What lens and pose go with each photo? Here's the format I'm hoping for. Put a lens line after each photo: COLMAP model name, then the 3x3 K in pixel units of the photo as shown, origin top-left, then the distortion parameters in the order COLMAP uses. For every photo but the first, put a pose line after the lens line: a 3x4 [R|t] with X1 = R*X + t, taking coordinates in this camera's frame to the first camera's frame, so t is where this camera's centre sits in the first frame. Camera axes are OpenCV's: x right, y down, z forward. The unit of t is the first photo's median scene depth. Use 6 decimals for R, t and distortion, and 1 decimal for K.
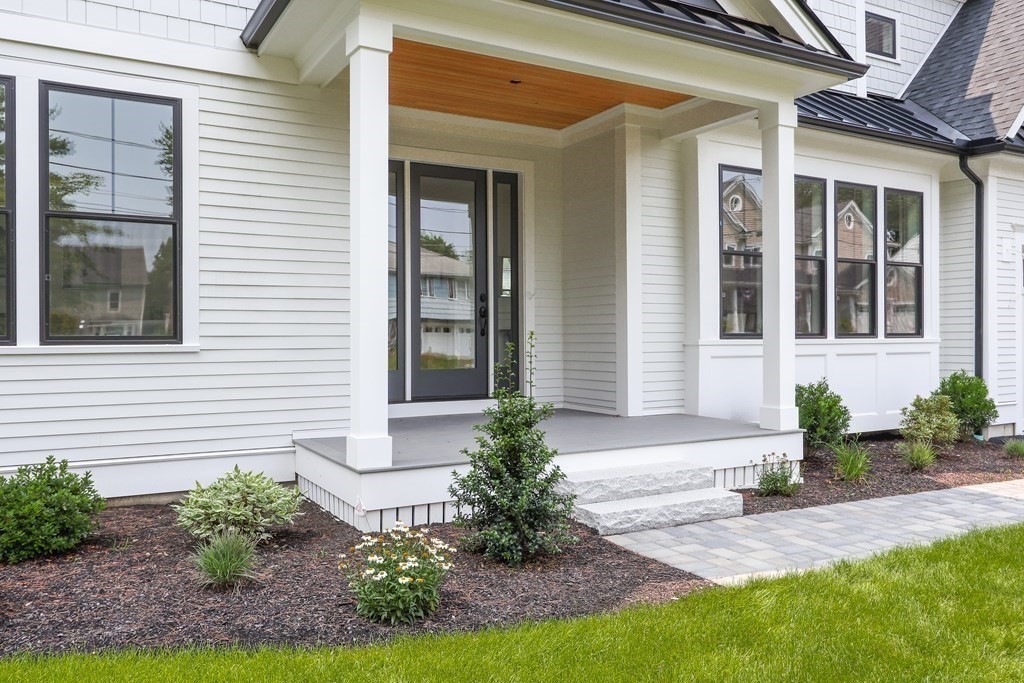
lens RADIAL K [[802.6, 0, 534.6], [0, 802.6, 251.2], [0, 0, 1]] dist [0.033007, 0.001614]
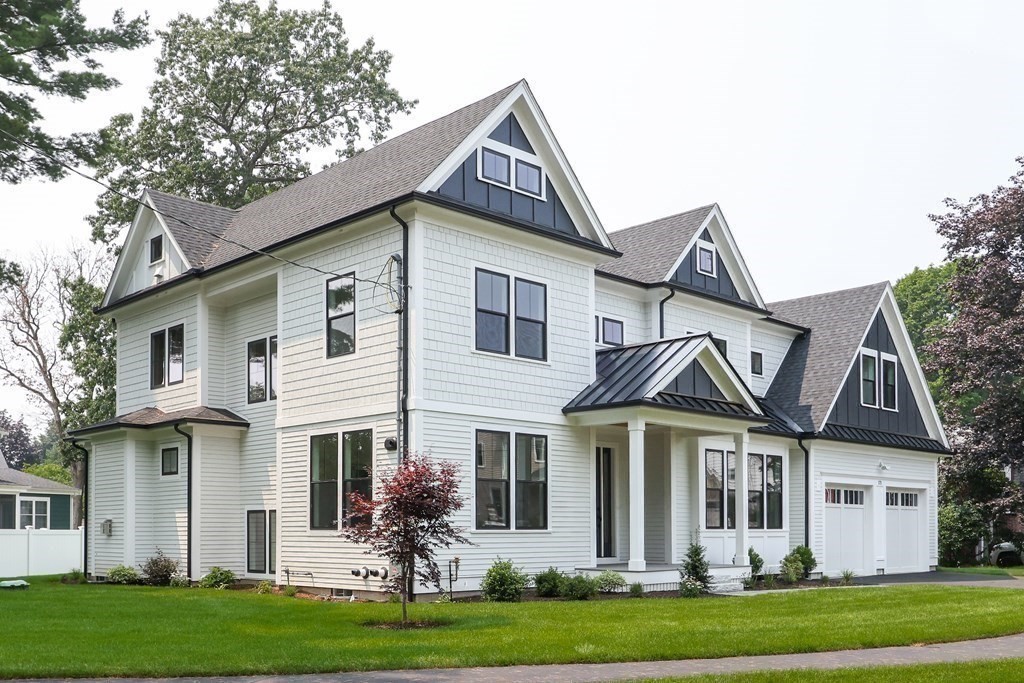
lens RADIAL K [[973.9, 0, 512.0], [0, 973.9, 341.5], [0, 0, 1]] dist [0.044118, 0.003436]
pose [[0.968859, 0.048134, 0.242889, -0.802924], [-0.026853, 0.995564, -0.090179, -0.122590], [-0.246152, 0.080848, 0.965853, -1.250593]]
